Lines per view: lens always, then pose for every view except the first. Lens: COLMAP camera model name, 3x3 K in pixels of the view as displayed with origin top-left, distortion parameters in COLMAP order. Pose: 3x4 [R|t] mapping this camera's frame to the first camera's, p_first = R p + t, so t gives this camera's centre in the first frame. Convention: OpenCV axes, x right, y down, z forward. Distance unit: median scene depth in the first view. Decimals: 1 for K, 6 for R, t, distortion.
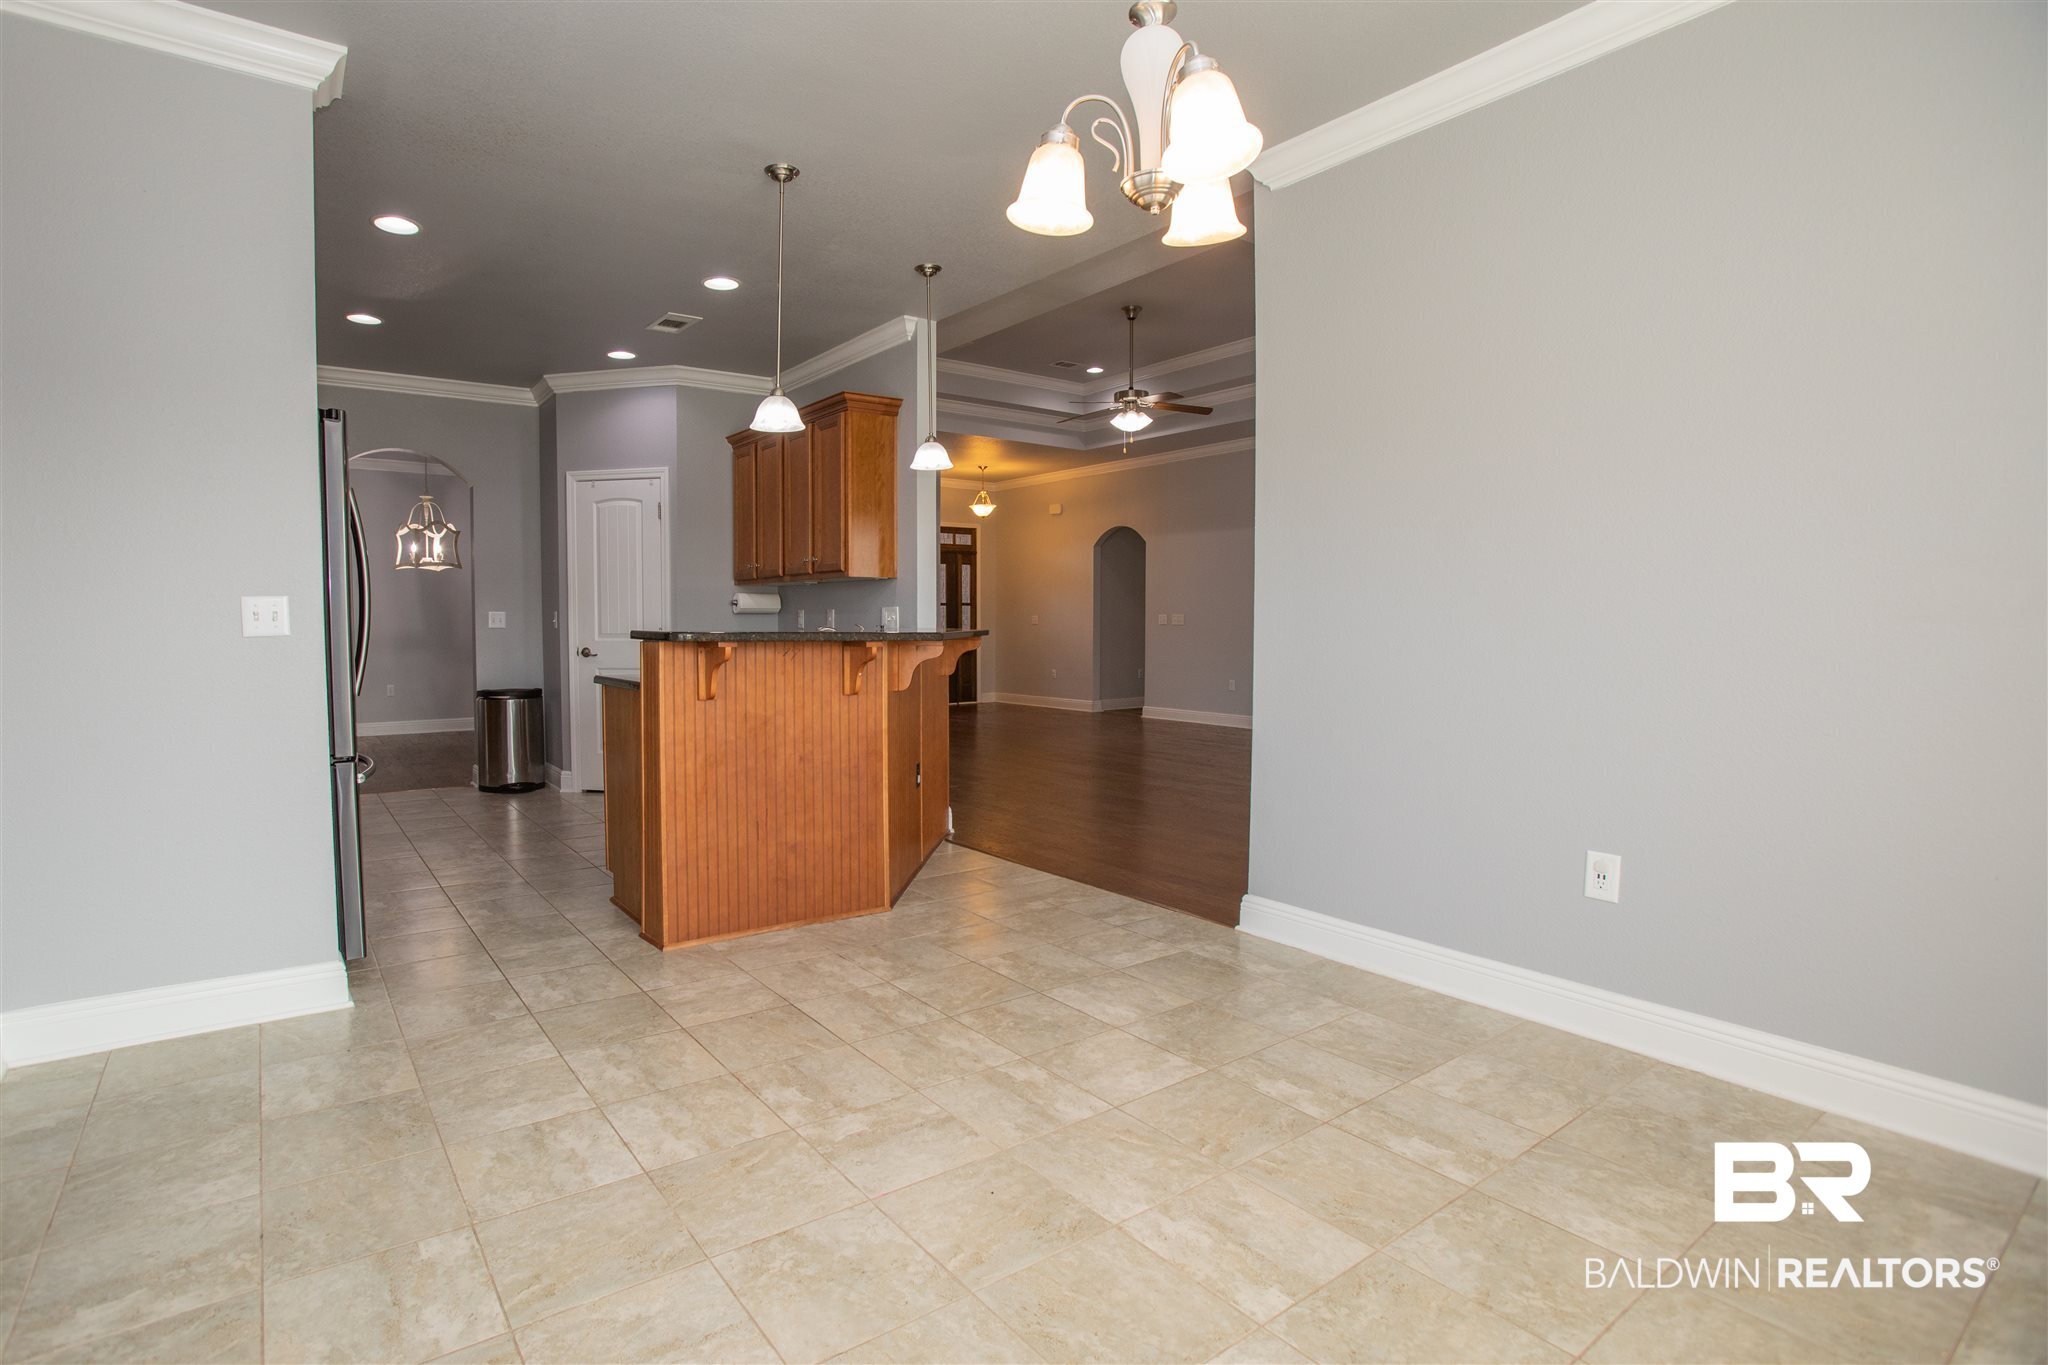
lens RADIAL K [[1019.1, 0, 1015.3], [0, 1019.1, 665.4], [0, 0, 1]] dist [-0.087543, 0.037527]
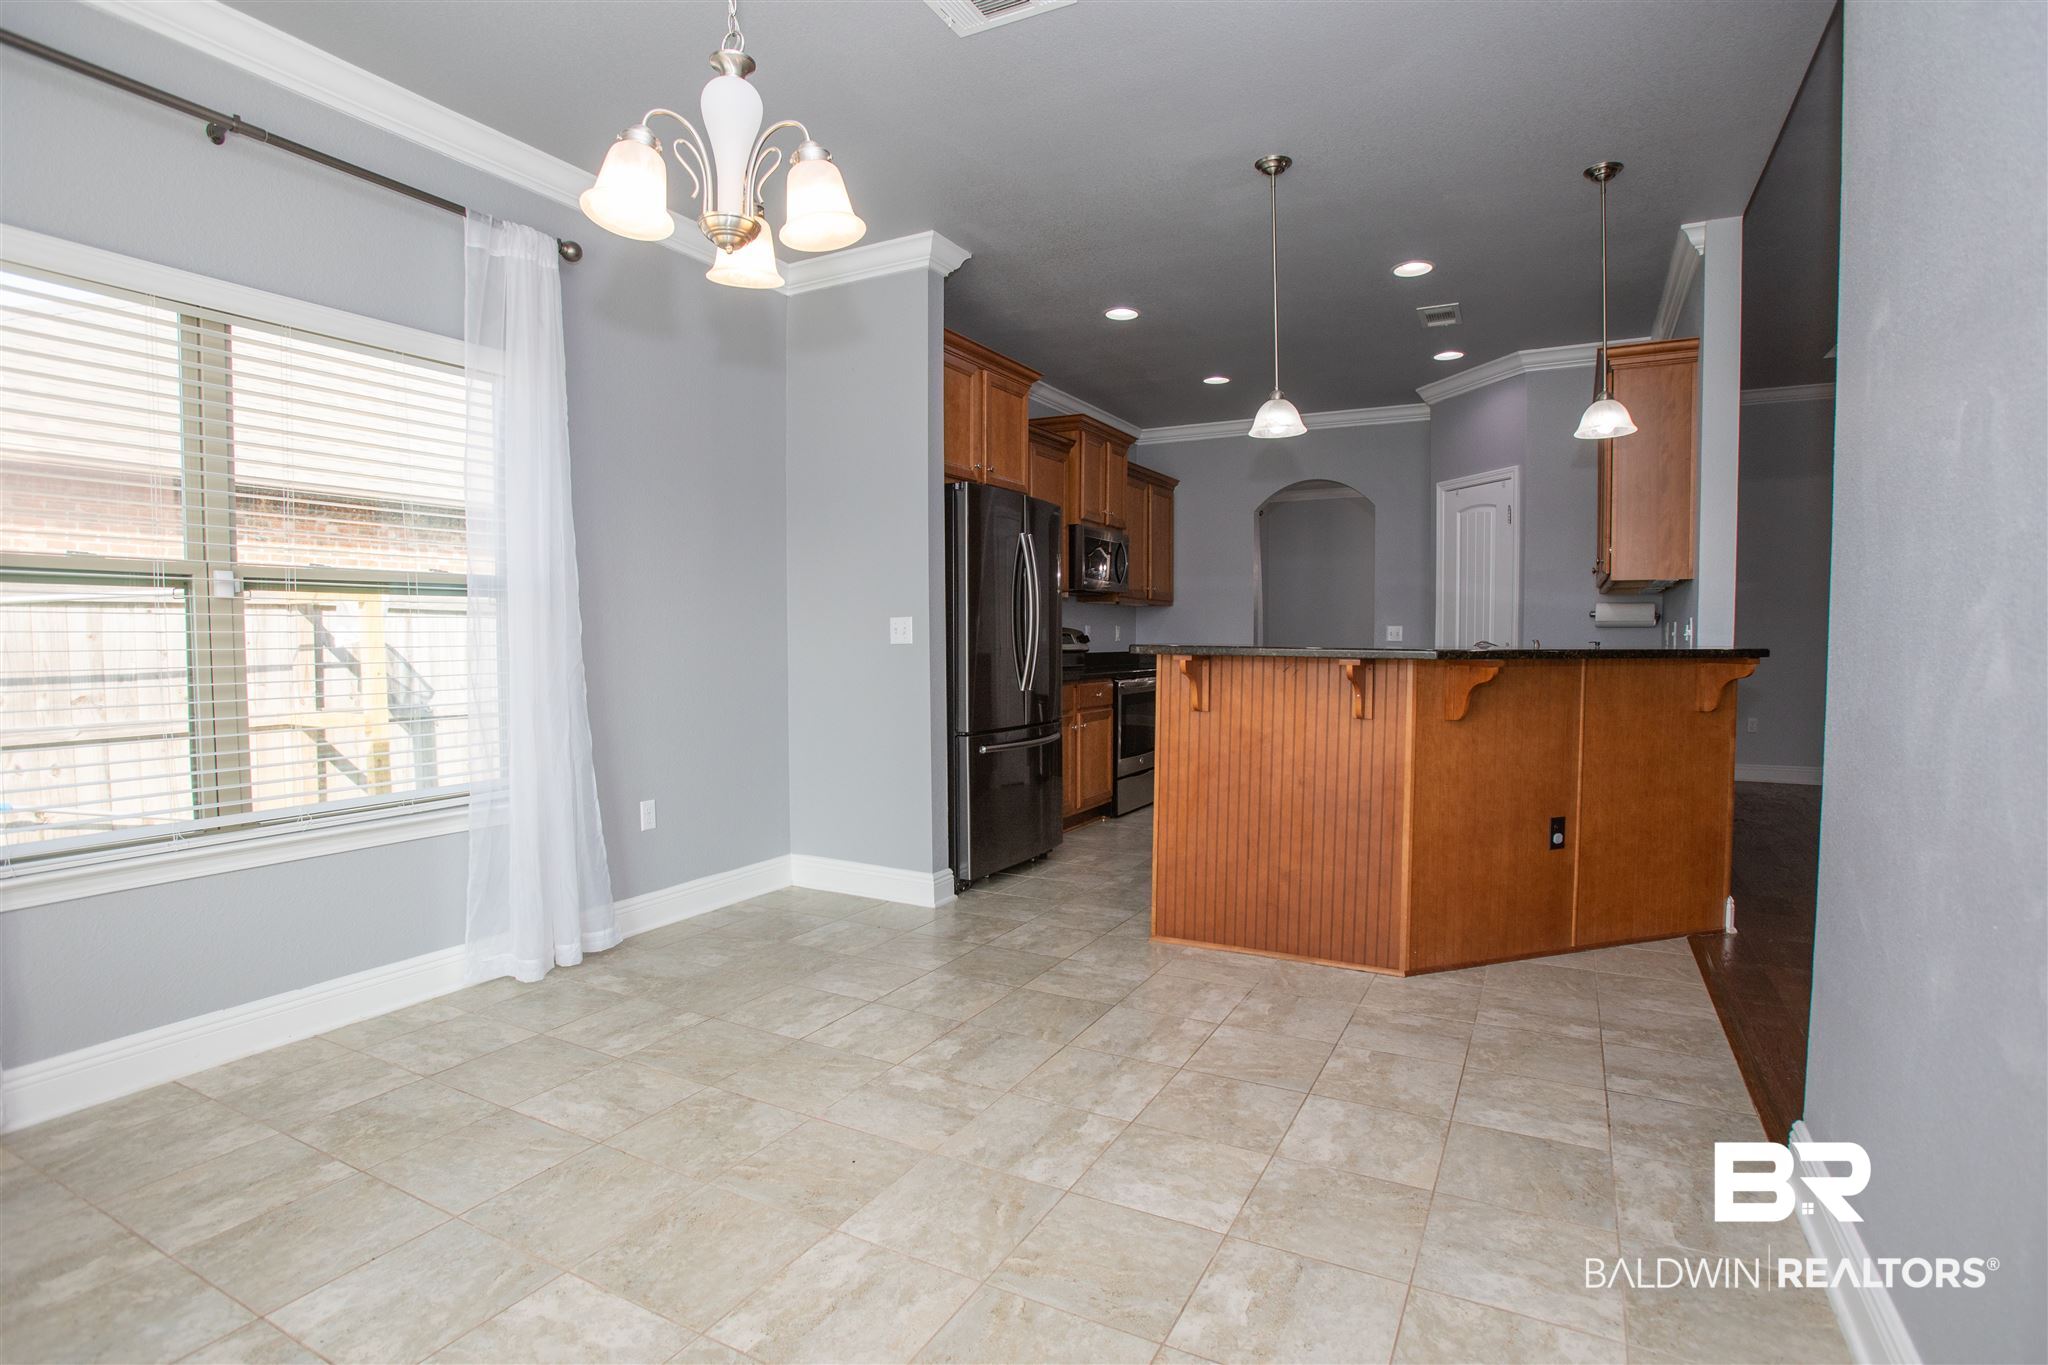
lens RADIAL K [[1057.3, 0, 1010.4], [0, 1057.3, 664.8], [0, 0, 1]] dist [-0.088363, 0.044009]
pose [[0.395559, 0.022587, -0.918163, 0.607291], [-0.036571, 0.999292, 0.008828, -0.016119], [0.917712, 0.030086, 0.396105, 0.393319]]
